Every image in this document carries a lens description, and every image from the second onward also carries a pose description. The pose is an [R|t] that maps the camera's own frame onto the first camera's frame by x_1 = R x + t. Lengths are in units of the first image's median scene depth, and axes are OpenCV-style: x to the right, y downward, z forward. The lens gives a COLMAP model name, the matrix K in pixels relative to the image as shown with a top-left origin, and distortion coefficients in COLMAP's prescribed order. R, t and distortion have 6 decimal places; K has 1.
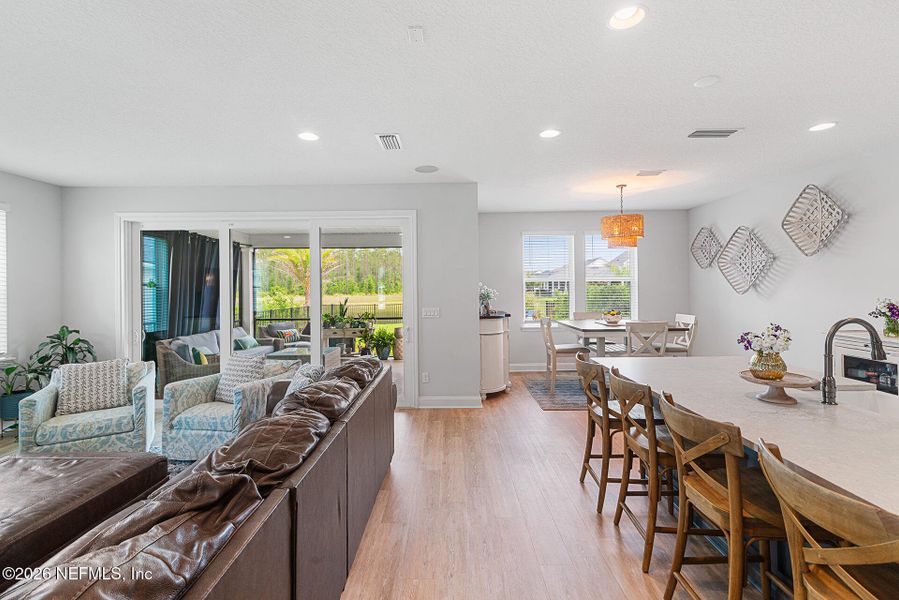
lens RADIAL K [[405.4, 0, 447.8], [0, 405.4, 285.2], [0, 0, 1]] dist [0.014910, -0.001956]
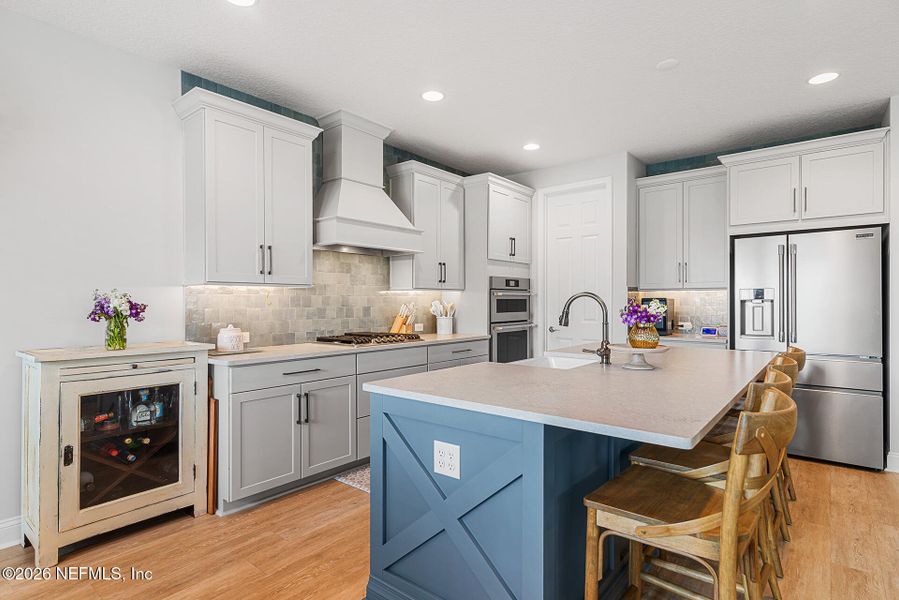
lens RADIAL K [[471.5, 0, 443.2], [0, 471.5, 300.7], [0, 0, 1]] dist [0.012959, -0.000458]
pose [[-0.771993, 0.009822, 0.635555, 0.143805], [0.004472, 0.999940, -0.010021, 0.037131], [-0.635615, -0.004894, -0.771991, 0.797495]]
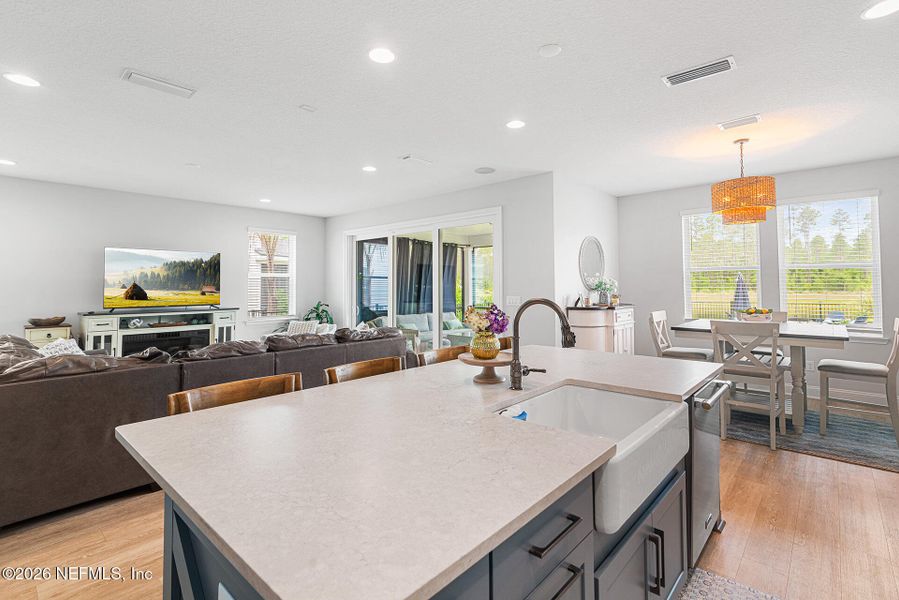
lens RADIAL K [[421.0, 0, 449.9], [0, 421.0, 270.0], [0, 0, 1]] dist [0.004101, -0.000253]
pose [[0.746265, -0.018090, -0.665403, 0.497636], [0.000524, 0.999646, -0.026590, 0.013781], [0.665648, 0.019494, 0.746011, 0.061322]]
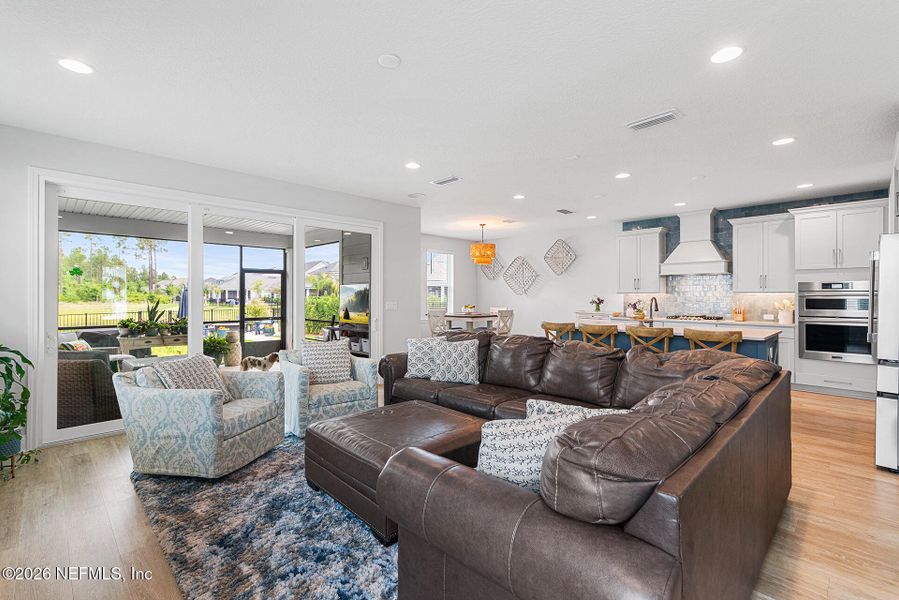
lens RADIAL K [[405.4, 0, 445.4], [0, 405.4, 294.1], [0, 0, 1]] dist [0.014910, -0.001956]
pose [[0.711633, 0.013590, 0.702420, -0.702073], [-0.012032, 0.999902, -0.007156, 0.032327], [-0.702448, -0.003359, 0.711727, -0.004013]]
